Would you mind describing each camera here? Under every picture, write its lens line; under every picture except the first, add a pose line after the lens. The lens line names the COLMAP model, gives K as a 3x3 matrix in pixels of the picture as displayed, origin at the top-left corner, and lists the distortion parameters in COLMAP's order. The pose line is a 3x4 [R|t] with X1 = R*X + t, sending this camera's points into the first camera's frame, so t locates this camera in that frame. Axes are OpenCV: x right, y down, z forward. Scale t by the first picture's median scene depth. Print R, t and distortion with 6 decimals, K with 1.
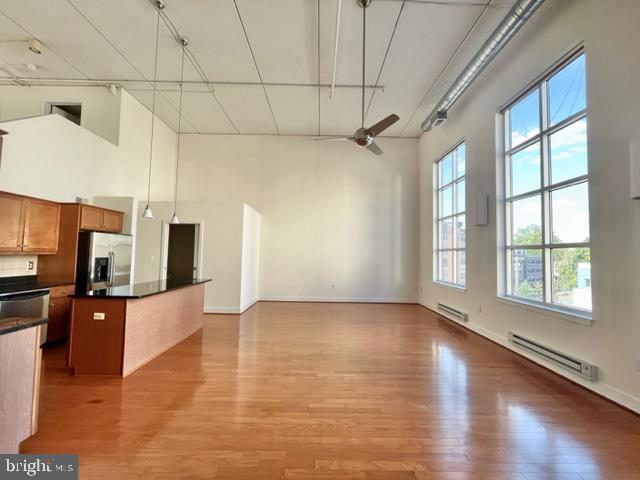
lens RADIAL K [[259.4, 0, 322.6], [0, 259.4, 241.0], [0, 0, 1]] dist [0.000093, -0.000018]
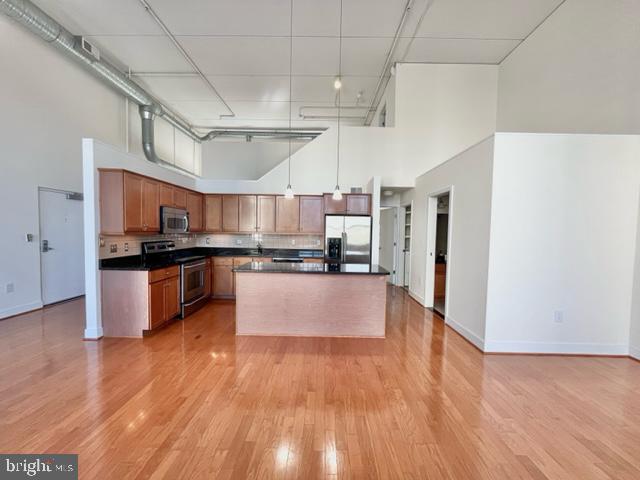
lens RADIAL K [[259.4, 0, 322.6], [0, 259.4, 241.0], [0, 0, 1]] dist [0.000093, -0.000018]
pose [[-0.020318, 0.023231, -0.999524, 0.294689], [0.028666, 0.999333, 0.022644, 0.051469], [0.999383, -0.028193, -0.020971, 1.001842]]
